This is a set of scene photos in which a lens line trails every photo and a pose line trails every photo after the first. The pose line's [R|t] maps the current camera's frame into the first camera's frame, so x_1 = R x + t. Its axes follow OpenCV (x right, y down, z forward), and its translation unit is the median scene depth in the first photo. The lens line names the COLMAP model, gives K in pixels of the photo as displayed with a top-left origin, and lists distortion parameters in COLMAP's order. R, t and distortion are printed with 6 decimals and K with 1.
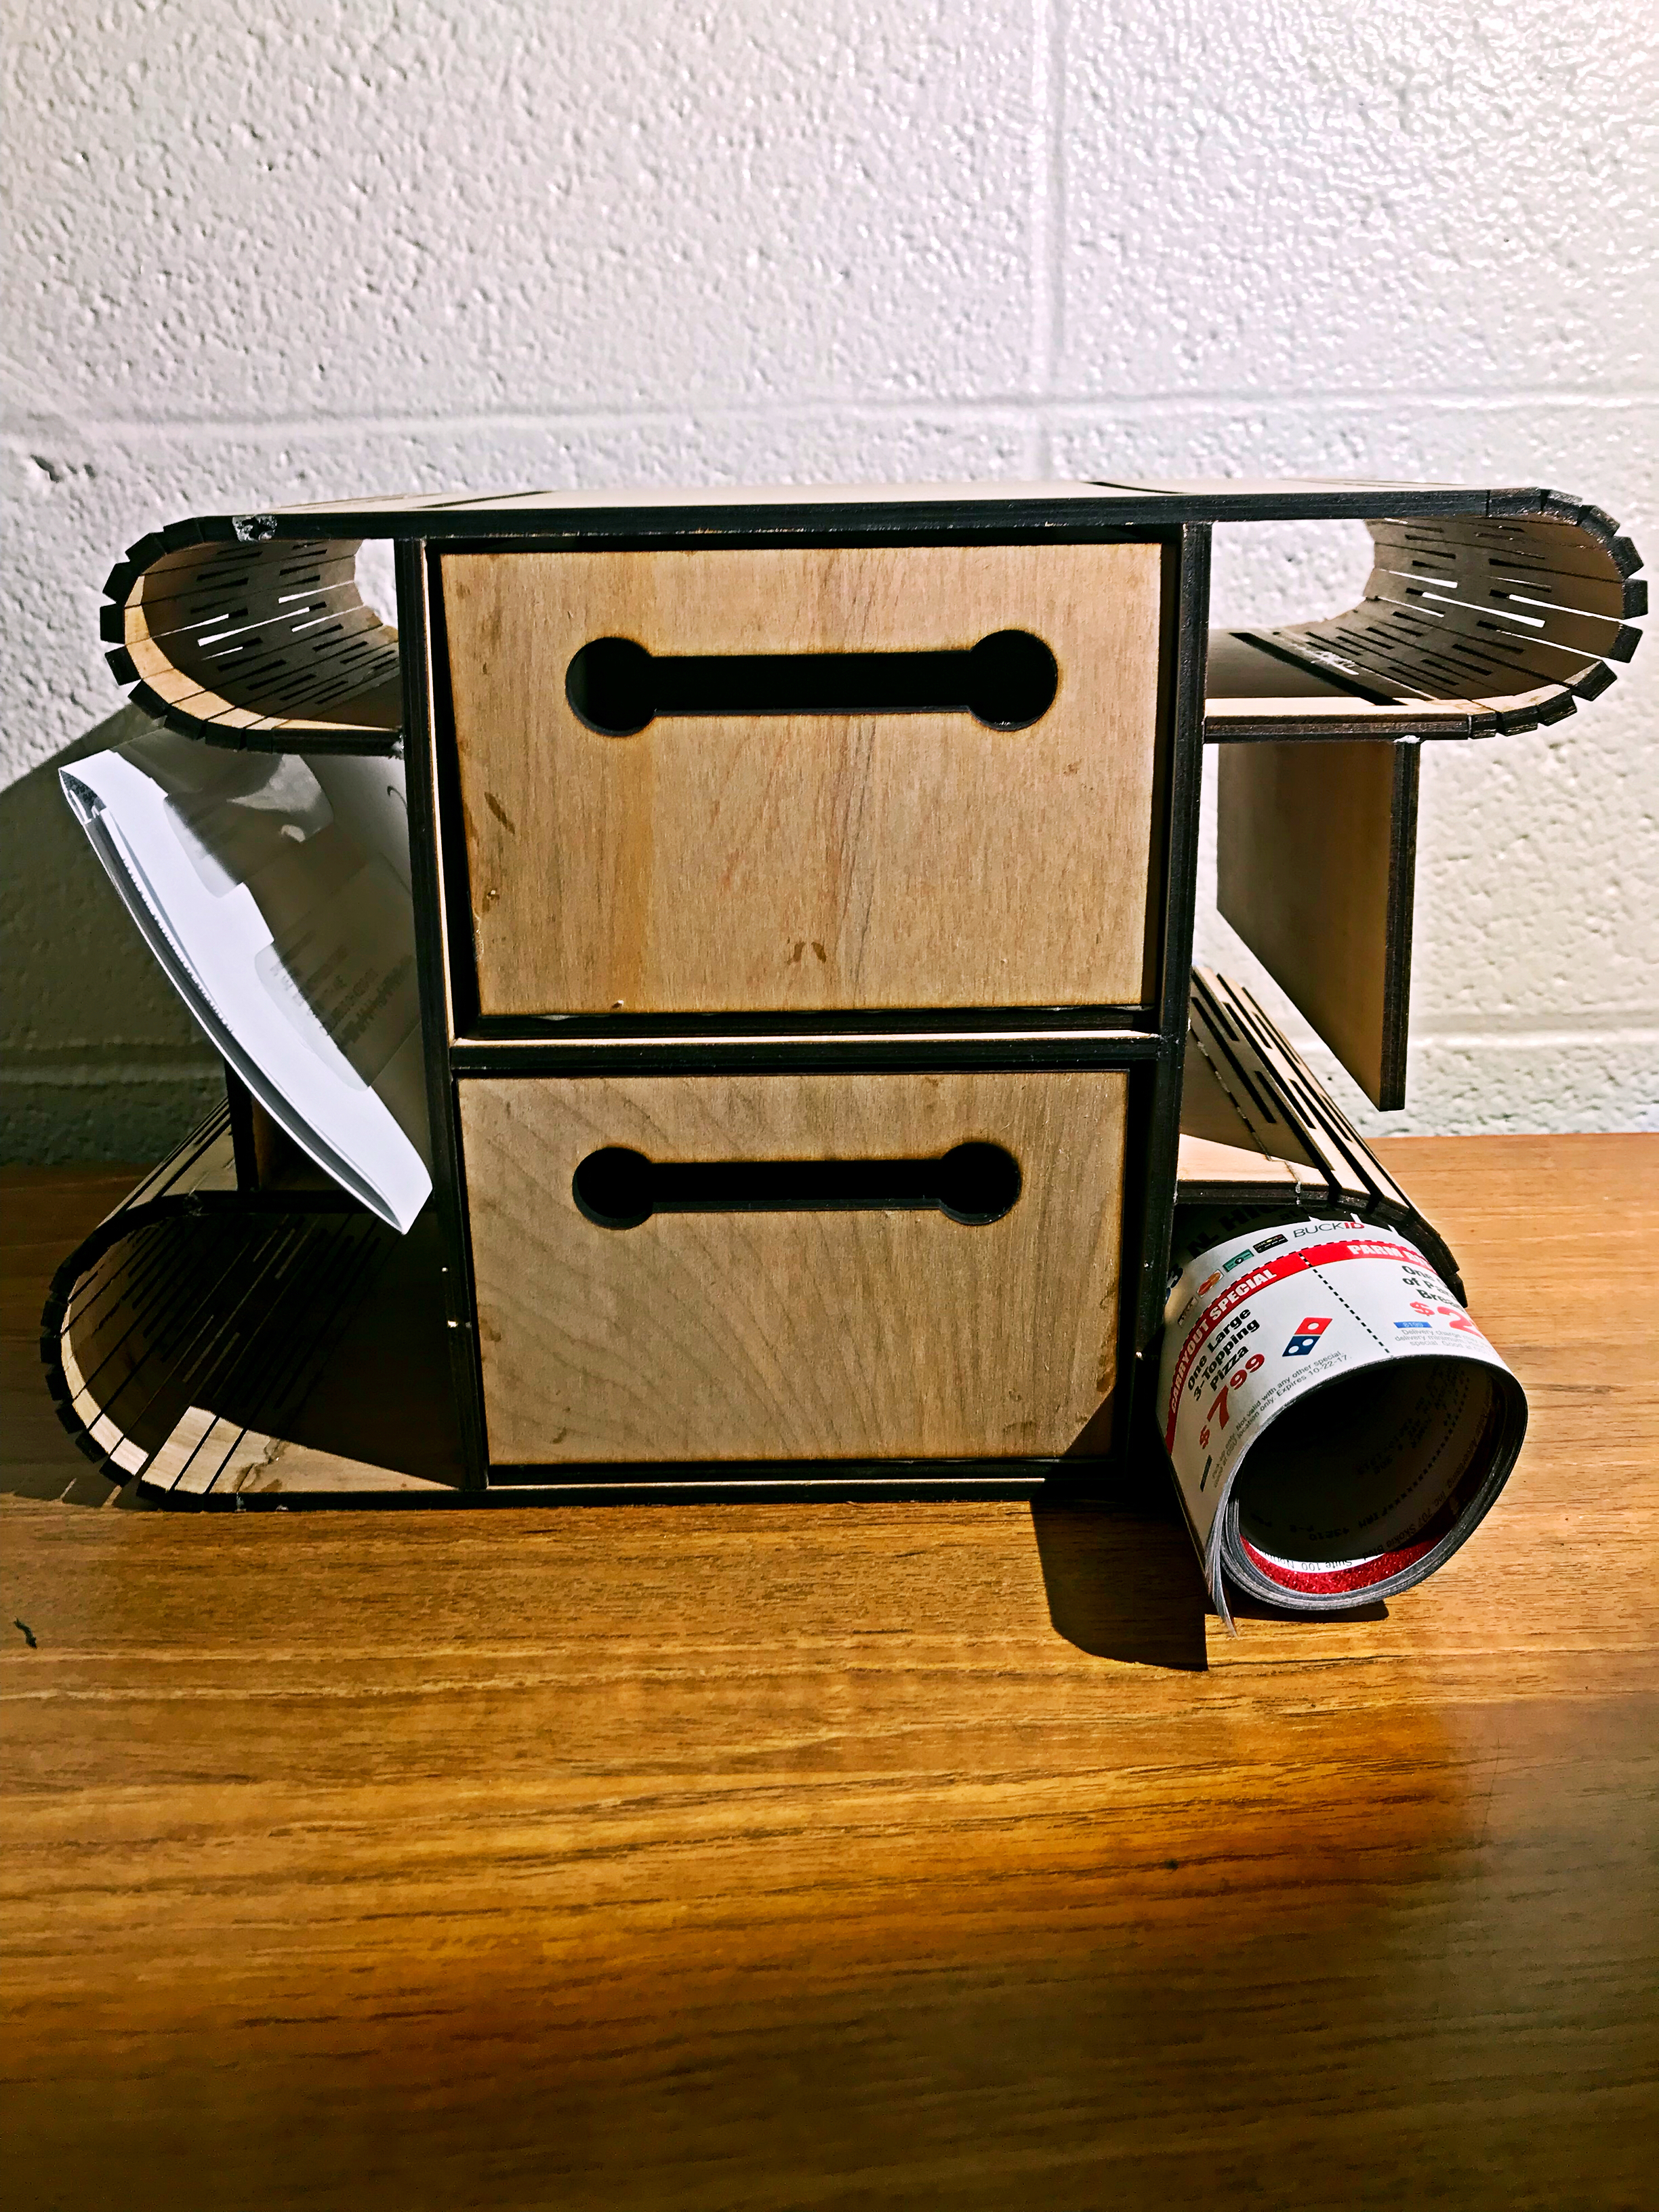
lens RADIAL K [[1844.4, 0, 829.5], [0, 1844.4, 1106.0], [0, 0, 1]] dist [0.006631, -0.000527]
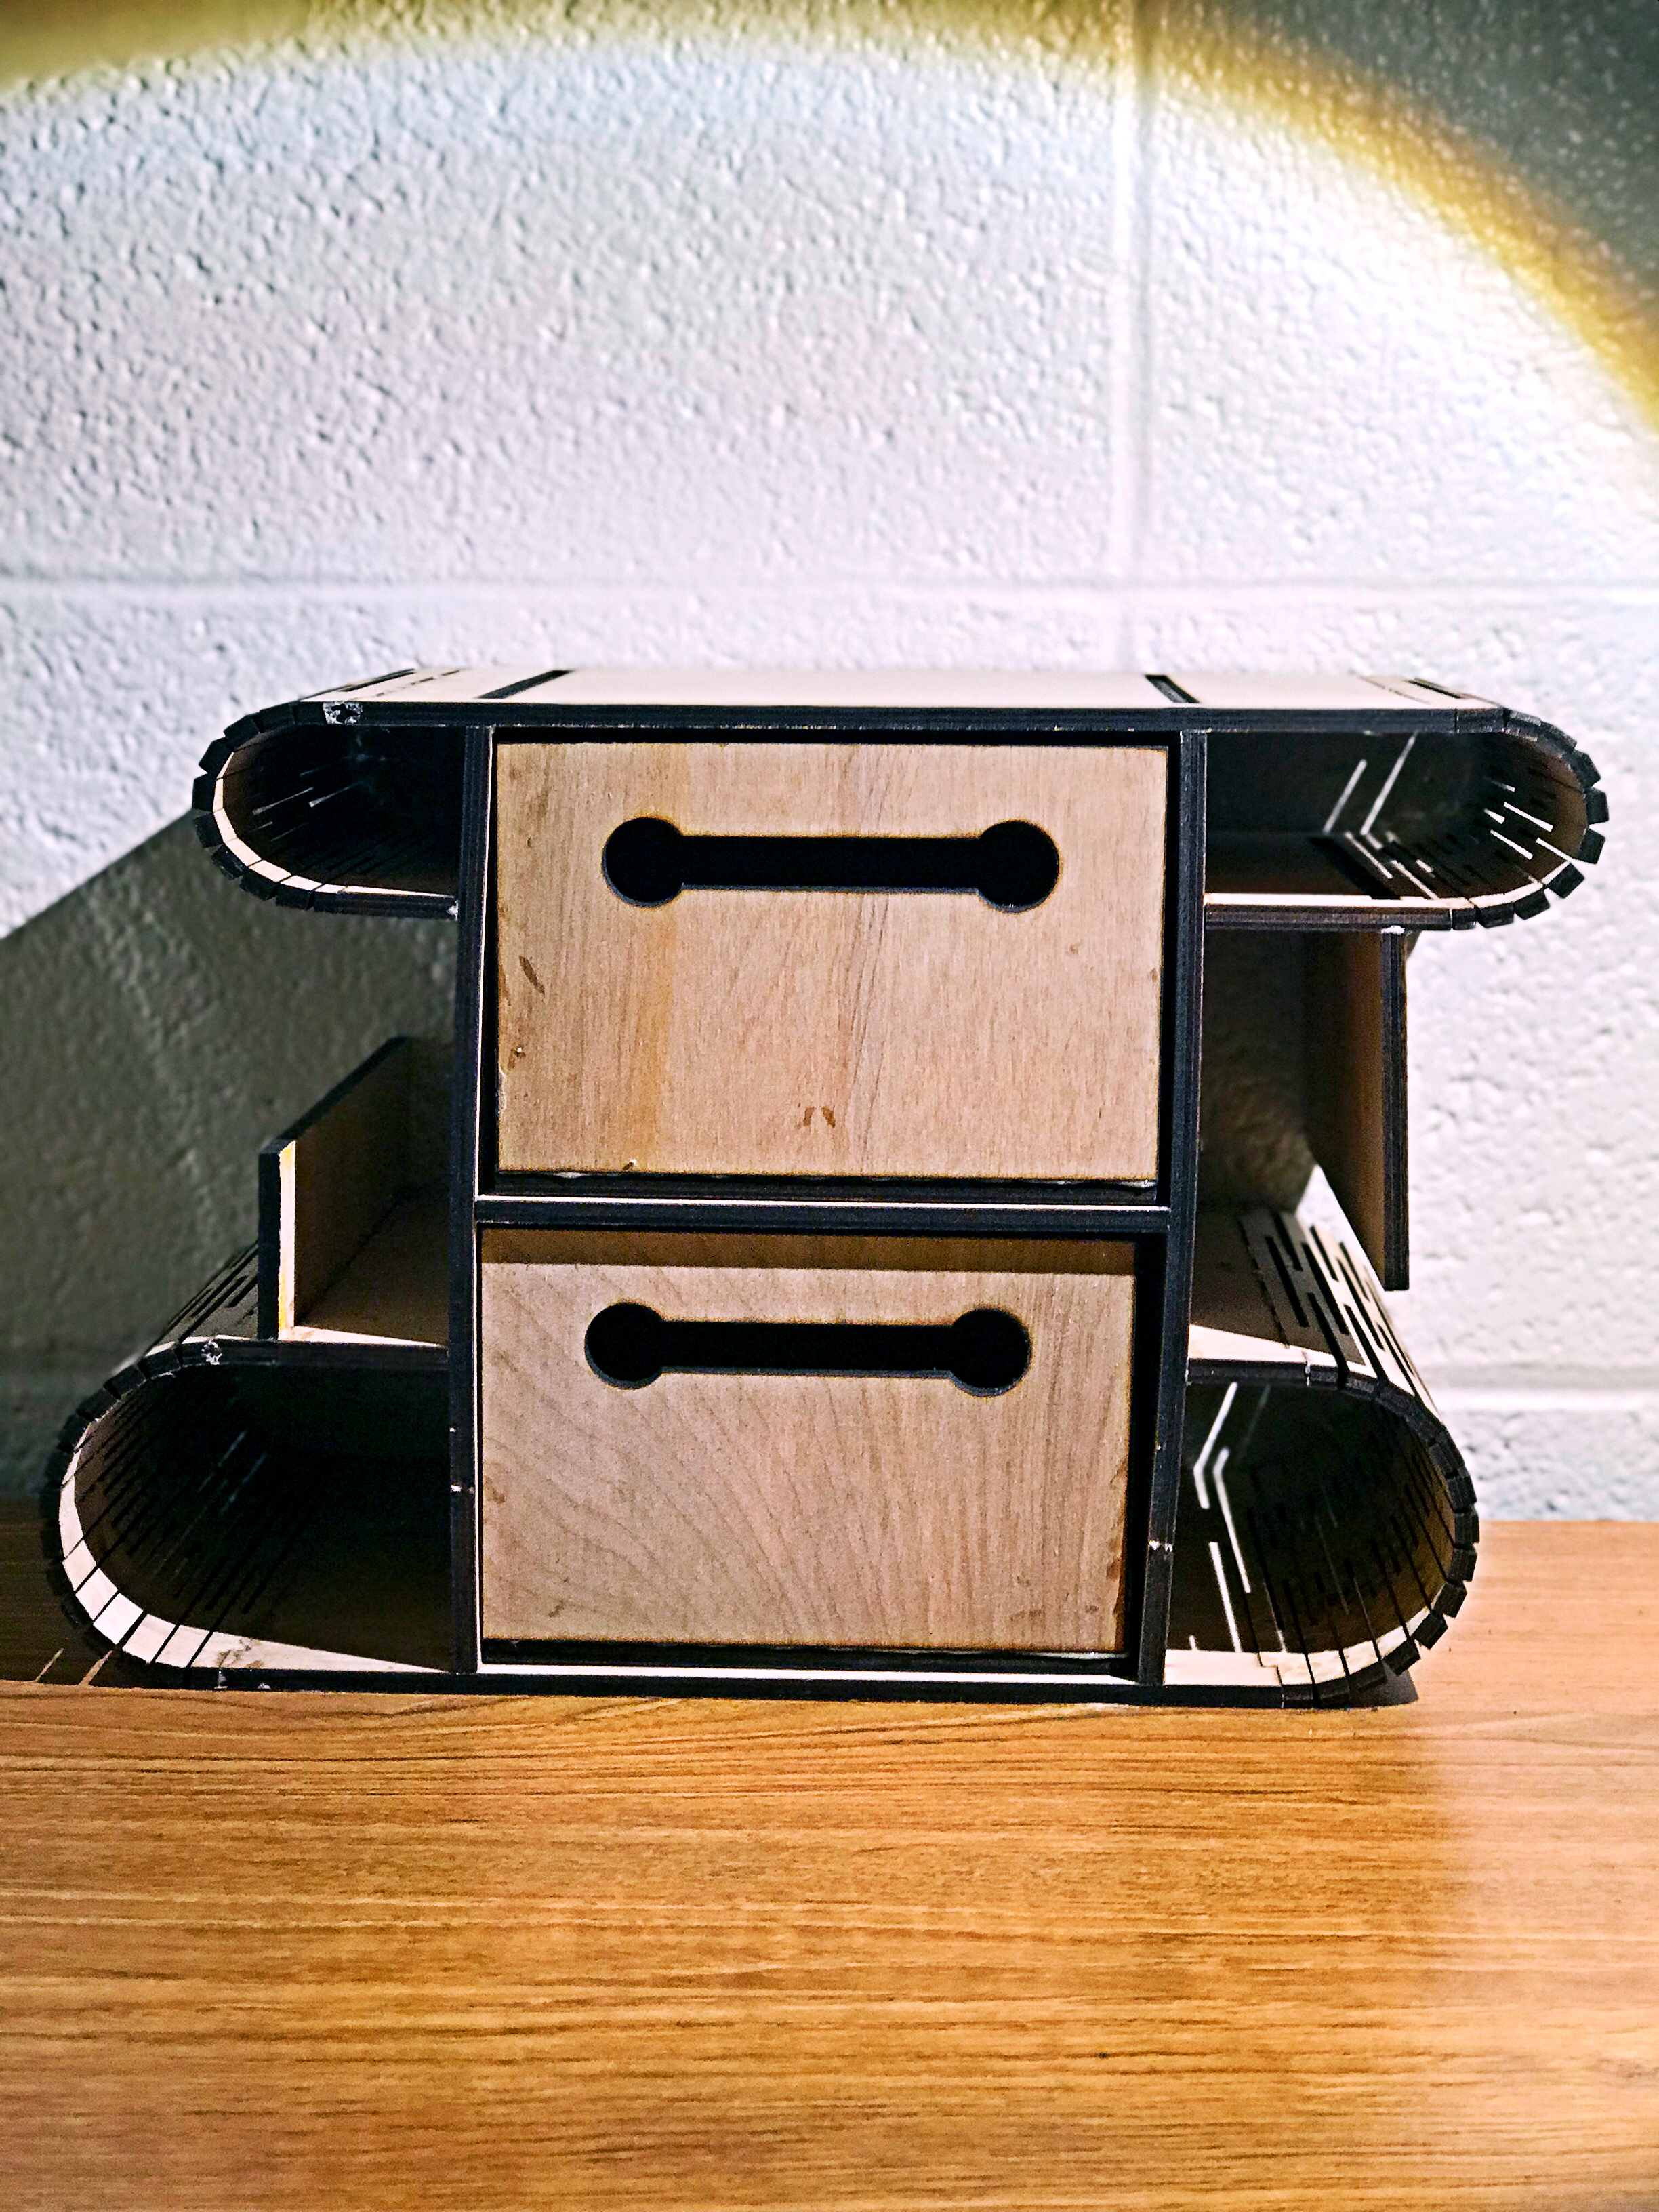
lens RADIAL K [[3615.9, 0, 789.7], [0, 3615.9, 1142.7], [0, 0, 1]] dist [0.015489, 0.128477]
pose [[0.998442, 0.033326, -0.044751, 0.050463], [-0.040574, 0.984206, -0.172313, 0.154506], [0.038302, 0.173861, 0.984025, -0.580125]]
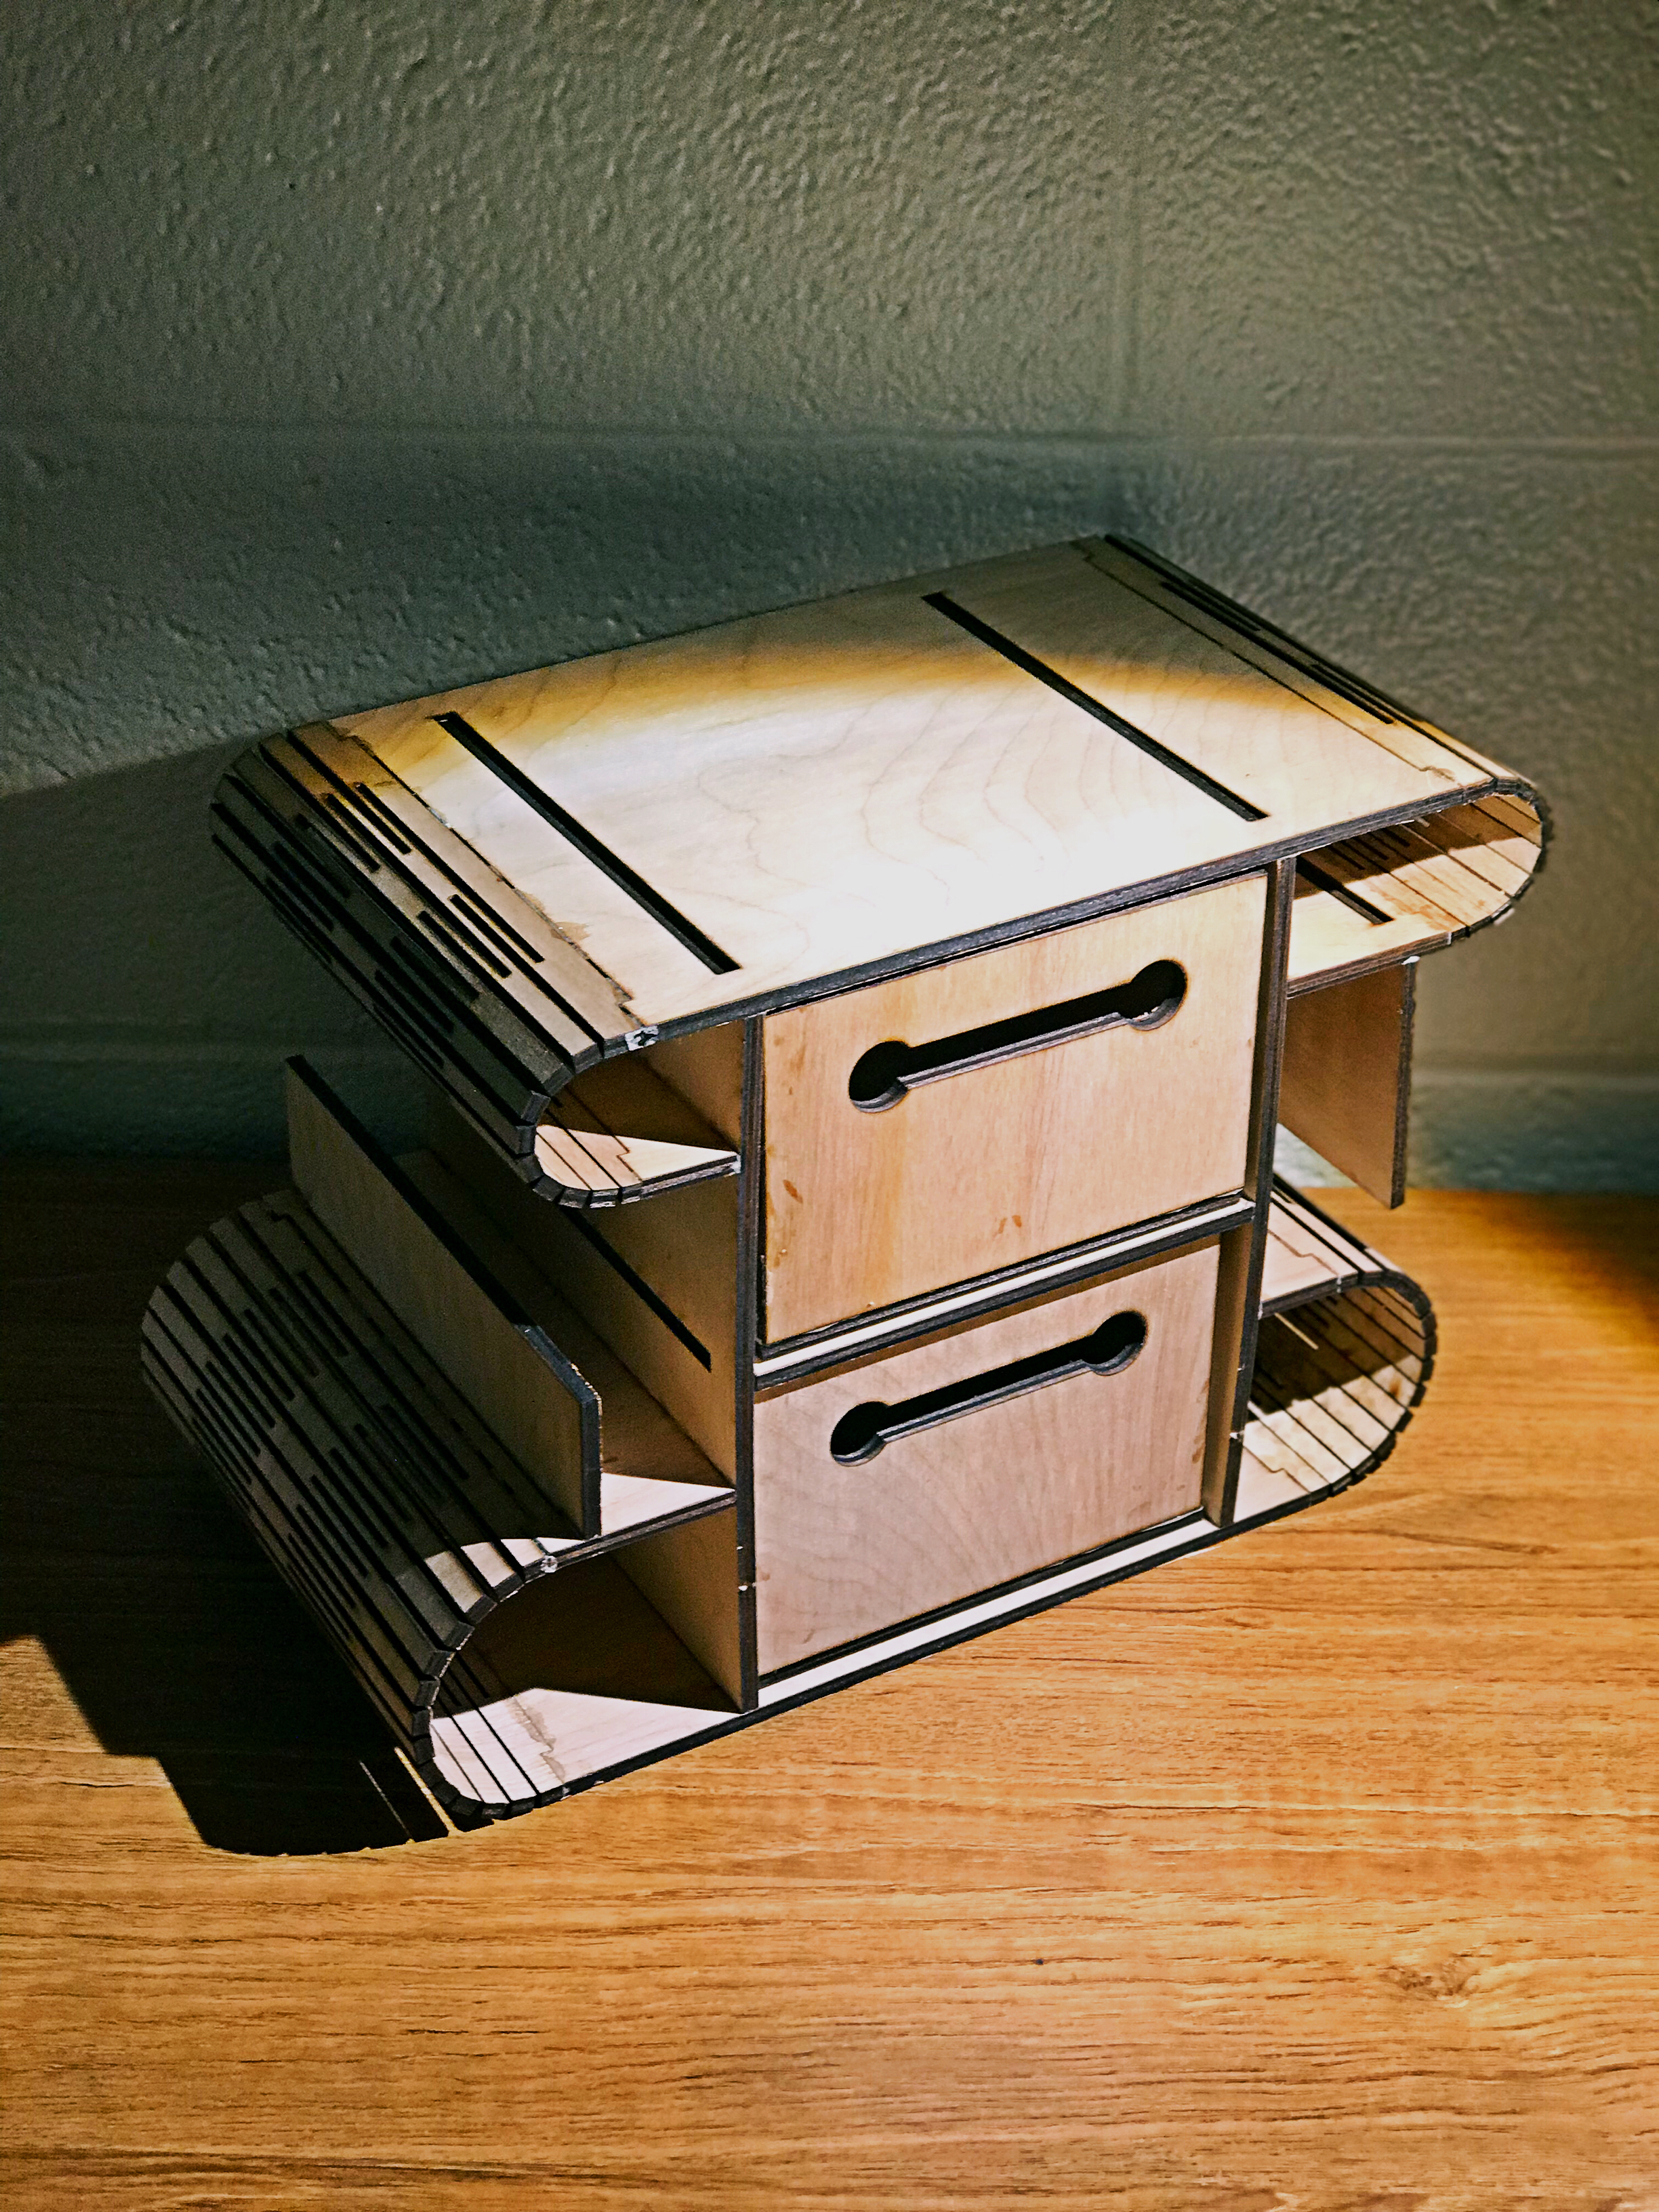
lens RADIAL K [[3630.7, 0, 784.5], [0, 3630.7, 1103.5], [0, 0, 1]] dist [0.161889, -0.608090]
pose [[0.998066, 0.042038, -0.045798, 0.052011], [-0.031055, 0.975342, 0.218503, -0.480556], [0.053854, -0.216658, 0.974761, -0.919593]]
